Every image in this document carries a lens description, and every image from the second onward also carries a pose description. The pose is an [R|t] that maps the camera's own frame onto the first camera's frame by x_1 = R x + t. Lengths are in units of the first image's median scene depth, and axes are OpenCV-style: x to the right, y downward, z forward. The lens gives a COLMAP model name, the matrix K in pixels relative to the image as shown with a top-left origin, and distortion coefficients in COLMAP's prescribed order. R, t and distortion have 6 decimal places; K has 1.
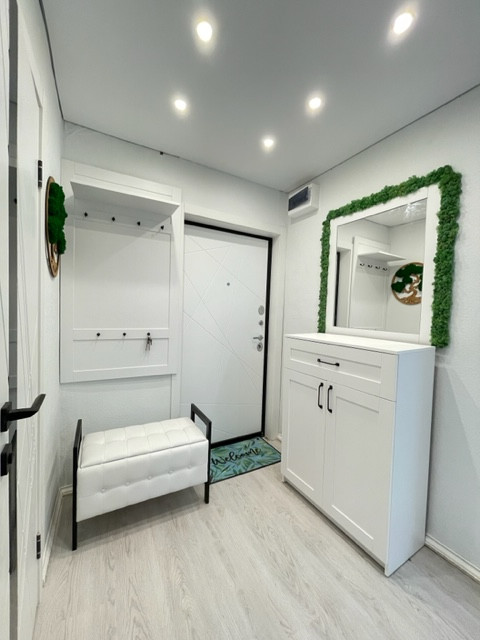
lens RADIAL K [[254.8, 0, 240.9], [0, 254.8, 321.7], [0, 0, 1]] dist [-0.001109, -0.000012]
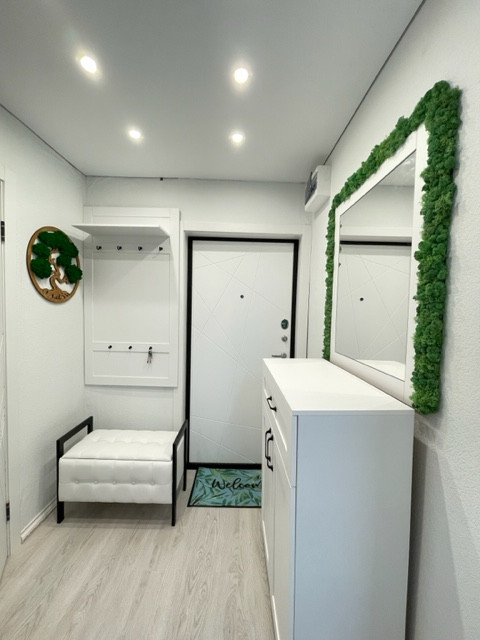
lens RADIAL K [[254.8, 0, 240.9], [0, 254.8, 321.7], [0, 0, 1]] dist [-0.001109, -0.000012]
pose [[0.877532, 0.010509, -0.479403, 0.576307], [-0.014923, 0.999874, -0.005399, -0.073594], [0.479286, 0.011892, 0.877578, 0.264399]]
